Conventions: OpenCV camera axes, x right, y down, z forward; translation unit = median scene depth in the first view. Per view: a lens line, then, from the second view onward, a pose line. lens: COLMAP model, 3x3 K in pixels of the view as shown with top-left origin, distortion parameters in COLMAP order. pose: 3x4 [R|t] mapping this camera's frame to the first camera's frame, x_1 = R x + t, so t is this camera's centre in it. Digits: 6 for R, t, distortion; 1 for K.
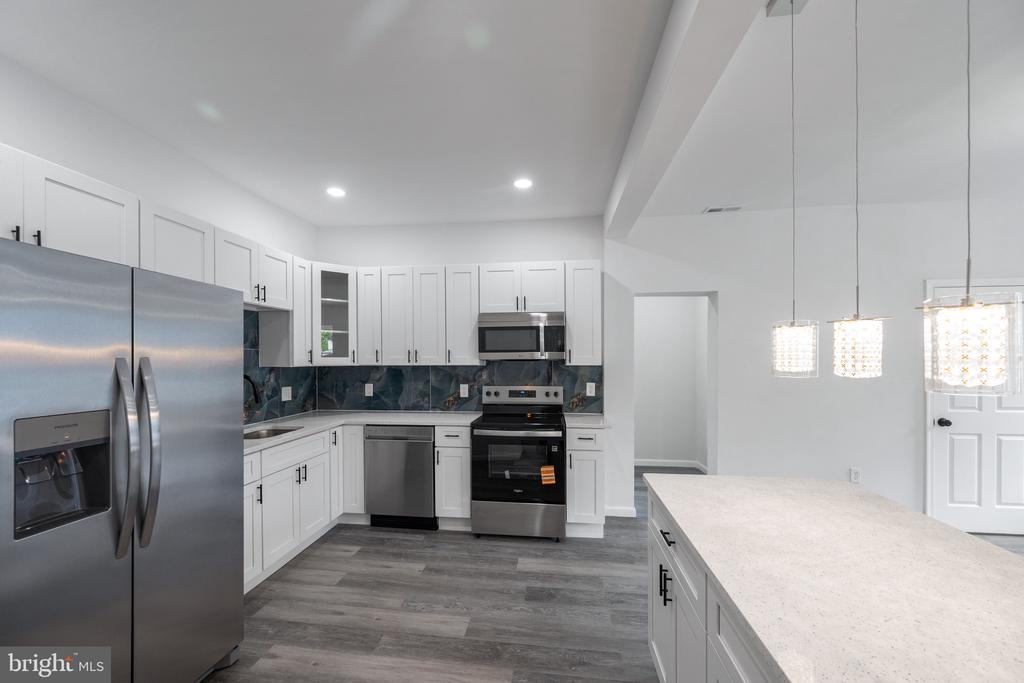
lens RADIAL K [[409.8, 0, 507.9], [0, 409.8, 360.9], [0, 0, 1]] dist [-0.000276, -0.000363]
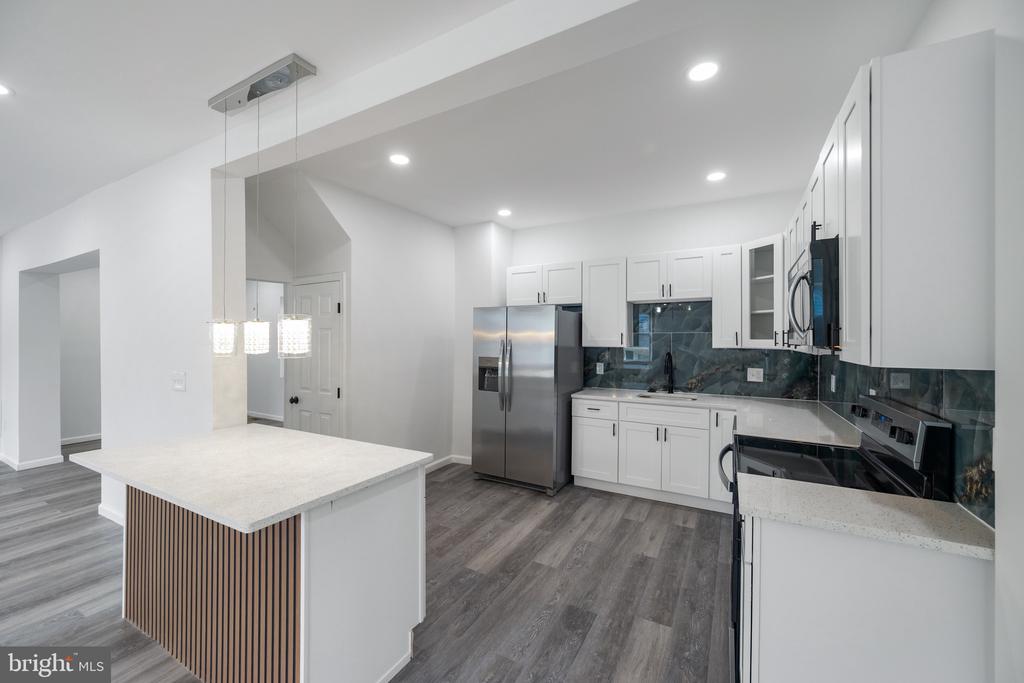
lens RADIAL K [[403.5, 0, 510.2], [0, 403.5, 336.5], [0, 0, 1]] dist [0.001162, -0.000032]
pose [[-0.375313, -0.001814, -0.926896, 0.633033], [-0.004013, 0.999992, -0.000332, -0.013103], [0.926889, 0.003595, -0.375317, 0.821316]]
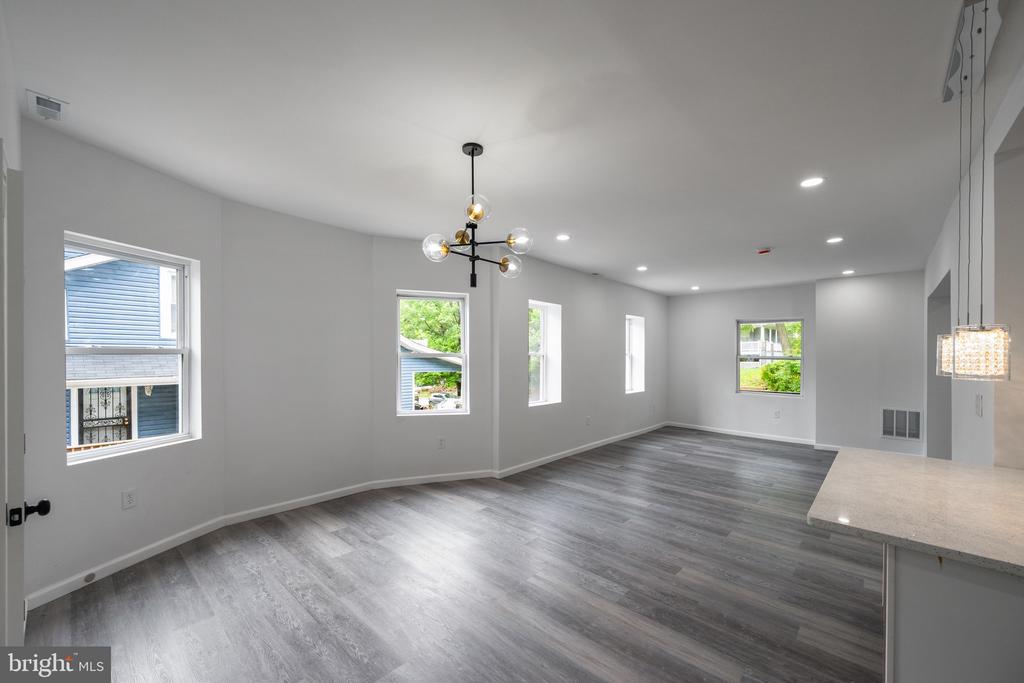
lens RADIAL K [[409.8, 0, 507.9], [0, 409.8, 360.9], [0, 0, 1]] dist [-0.000276, -0.000363]
pose [[-0.815763, -0.018553, 0.578089, 0.419274], [-0.007081, 0.999731, 0.022093, -0.009750], [-0.578344, 0.013929, -0.815674, 0.968994]]
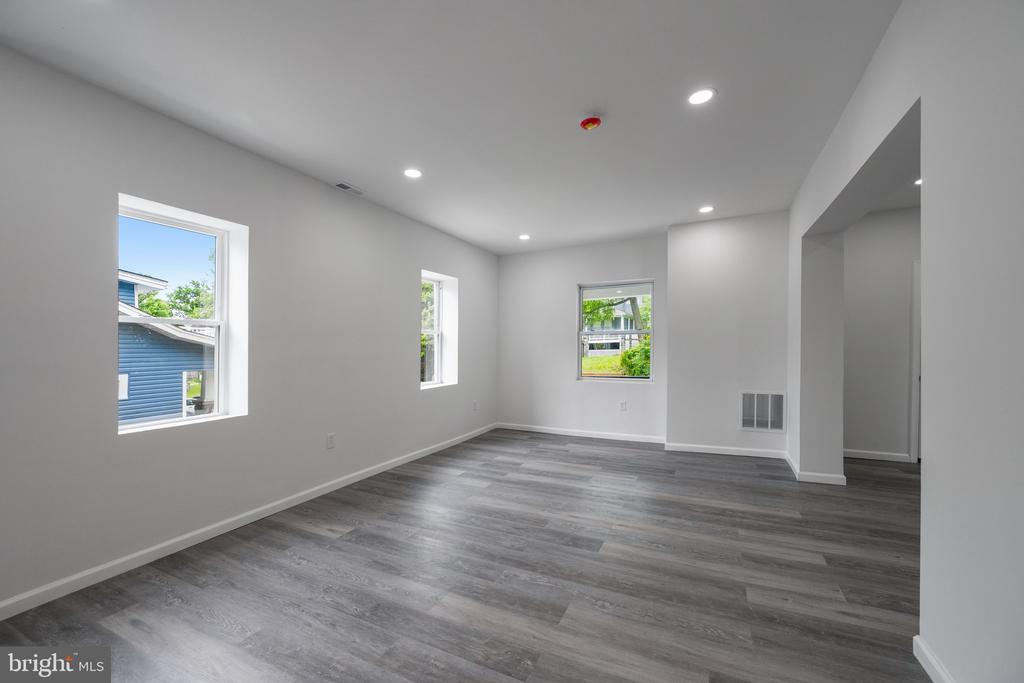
lens RADIAL K [[405.7, 0, 511.7], [0, 405.7, 394.7], [0, 0, 1]] dist [0.001126, -0.000016]
pose [[-0.945840, -0.024007, 0.323744, 0.404208], [0.016115, 0.992560, 0.120684, 0.056069], [-0.324233, 0.119364, -0.938416, 0.120055]]
